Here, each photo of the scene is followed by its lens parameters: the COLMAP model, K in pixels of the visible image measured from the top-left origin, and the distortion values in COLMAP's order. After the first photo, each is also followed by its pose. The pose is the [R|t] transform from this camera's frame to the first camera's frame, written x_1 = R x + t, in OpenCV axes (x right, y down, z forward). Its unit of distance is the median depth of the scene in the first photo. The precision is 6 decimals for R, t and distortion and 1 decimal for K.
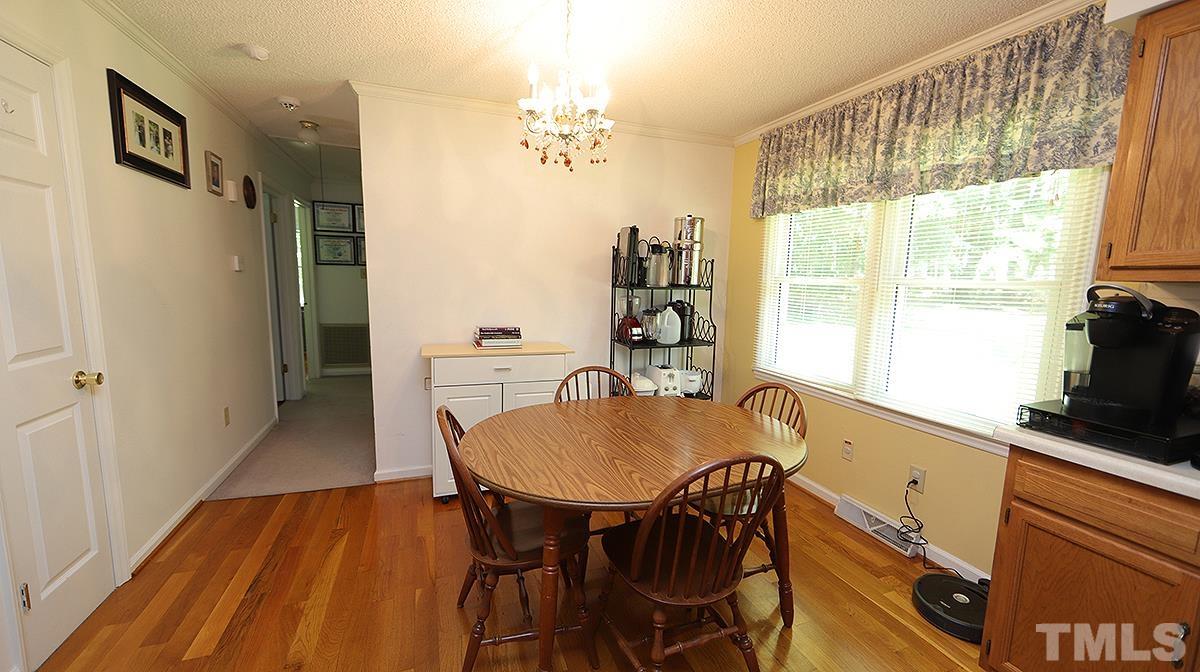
lens RADIAL K [[468.6, 0, 599.4], [0, 468.6, 334.0], [0, 0, 1]] dist [0.000088, 0.000226]
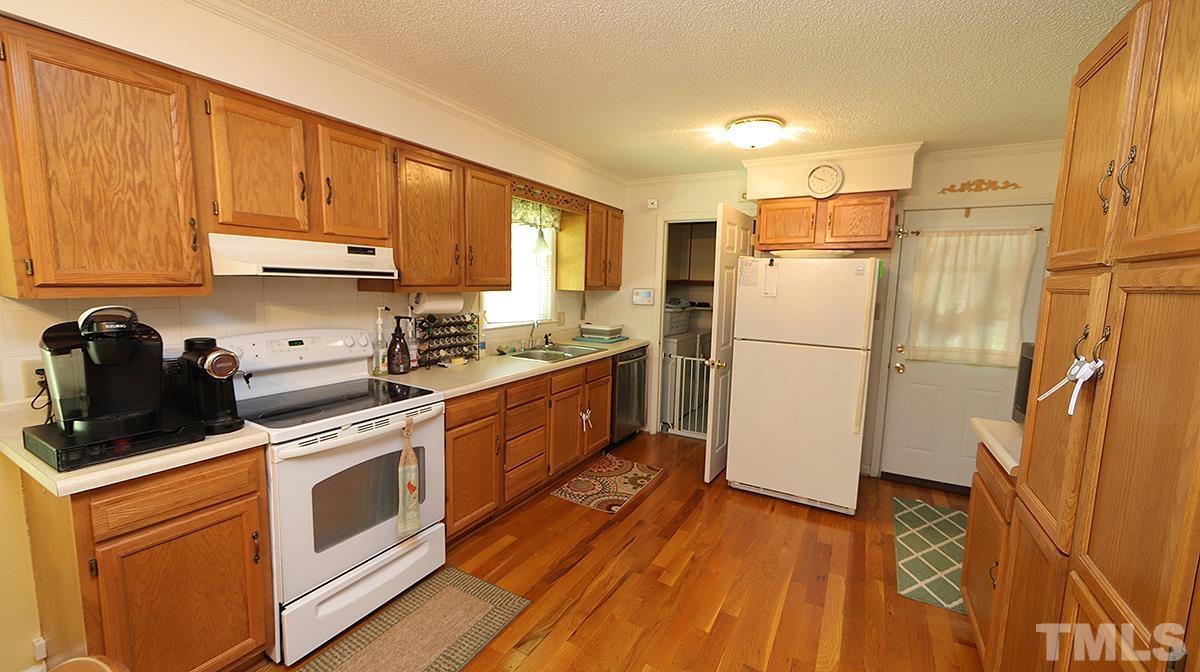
lens RADIAL K [[468.6, 0, 600.0], [0, 468.6, 338.2], [0, 0, 1]] dist [0.000088, 0.000226]
pose [[-0.639014, -0.121500, 0.759539, -0.400679], [0.065960, 0.975153, 0.211484, -0.178266], [-0.766362, 0.185240, -0.615122, 0.805216]]
